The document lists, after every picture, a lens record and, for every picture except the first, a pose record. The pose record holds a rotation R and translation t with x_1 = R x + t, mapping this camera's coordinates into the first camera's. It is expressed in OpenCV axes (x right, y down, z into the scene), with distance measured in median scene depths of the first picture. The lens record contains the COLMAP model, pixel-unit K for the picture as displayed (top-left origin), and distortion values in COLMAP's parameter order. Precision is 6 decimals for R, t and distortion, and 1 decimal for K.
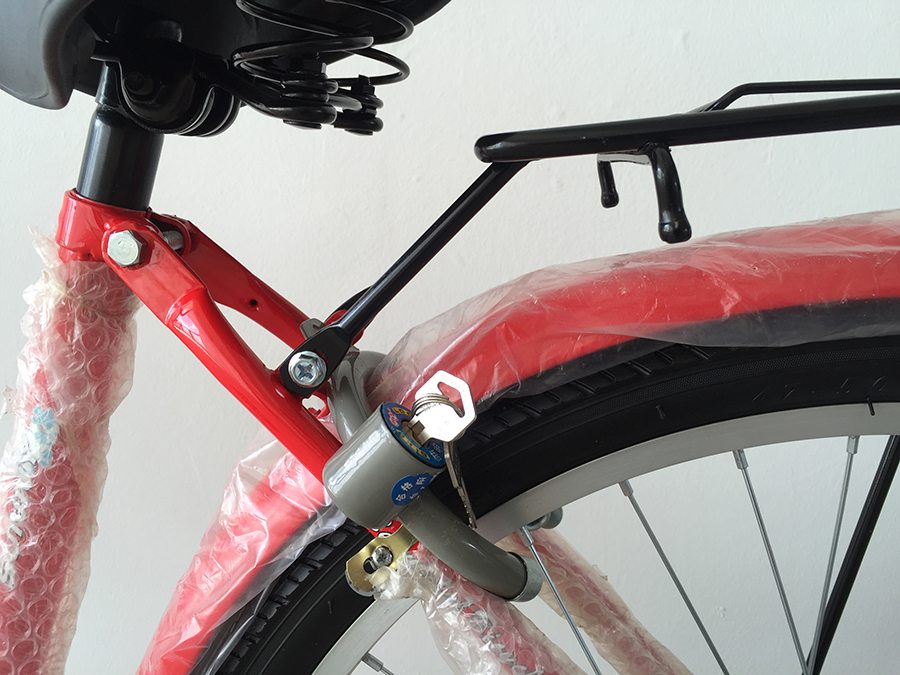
lens RADIAL K [[757.9, 0, 450.0], [0, 757.9, 337.5], [0, 0, 1]] dist [0.006916, 0.000817]
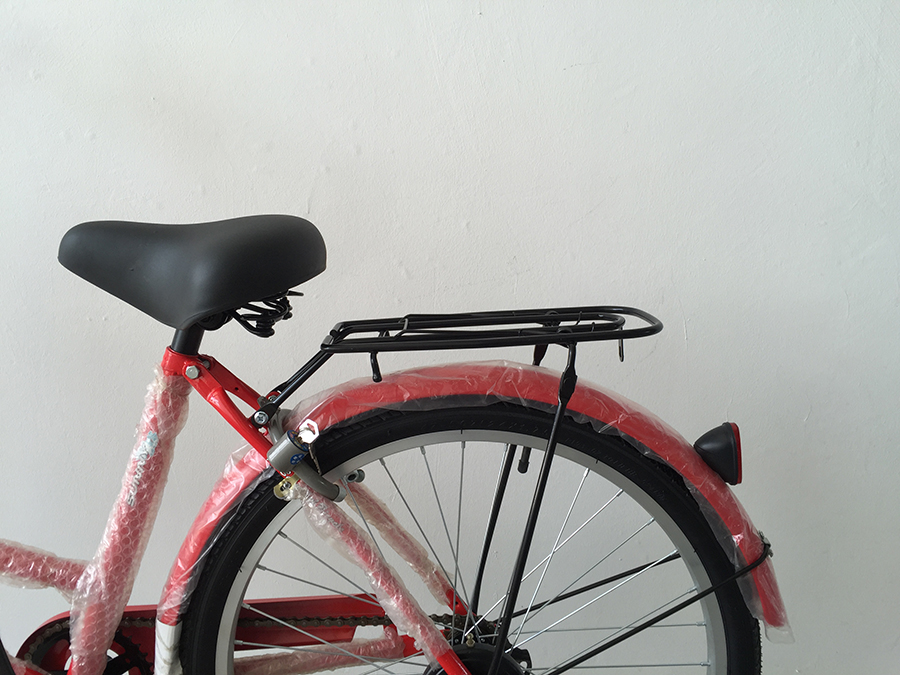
lens RADIAL K [[723.8, 0, 449.2], [0, 723.8, 318.1], [0, 0, 1]] dist [0.010900, -0.002742]
pose [[0.993606, 0.015884, 0.111783, 0.180544], [-0.009151, 0.998127, -0.060494, -0.157491], [-0.112535, 0.059084, 0.991890, -1.615664]]
